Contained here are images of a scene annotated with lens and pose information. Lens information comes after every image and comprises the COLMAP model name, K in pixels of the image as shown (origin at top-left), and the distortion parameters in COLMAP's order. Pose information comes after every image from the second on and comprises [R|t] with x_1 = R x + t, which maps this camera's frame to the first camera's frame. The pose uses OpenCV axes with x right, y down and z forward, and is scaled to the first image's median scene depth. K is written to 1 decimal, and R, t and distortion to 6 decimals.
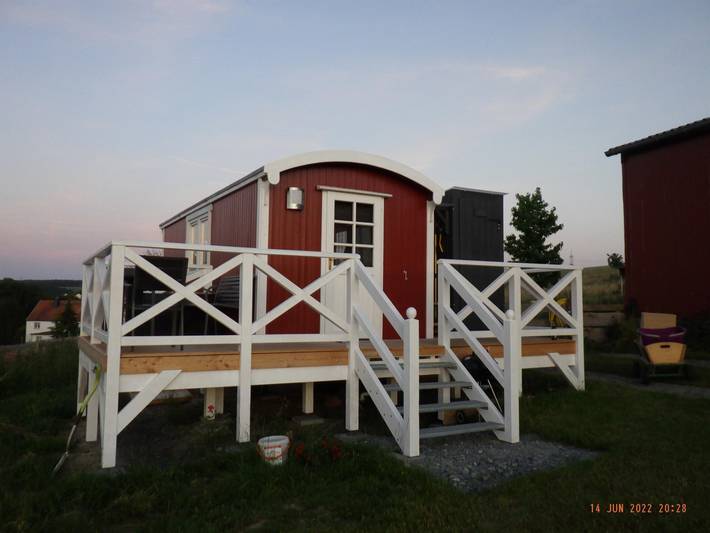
lens RADIAL K [[576.2, 0, 355.0], [0, 576.2, 266.5], [0, 0, 1]] dist [0.010400, 0.003674]
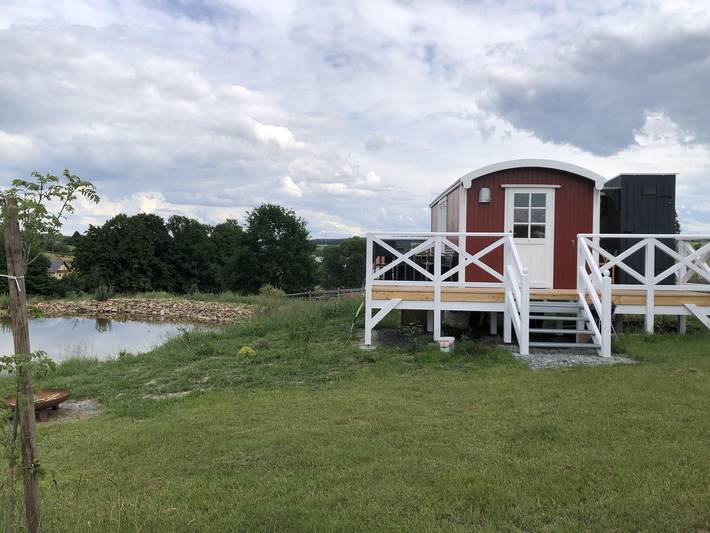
lens RADIAL K [[576.2, 0, 355.0], [0, 576.2, 266.5], [0, 0, 1]] dist [0.010400, 0.003674]
pose [[0.849100, 0.012798, -0.528076, 0.432787], [0.027703, 0.997252, 0.068711, -0.046098], [0.527505, -0.072972, 0.846412, -0.514911]]
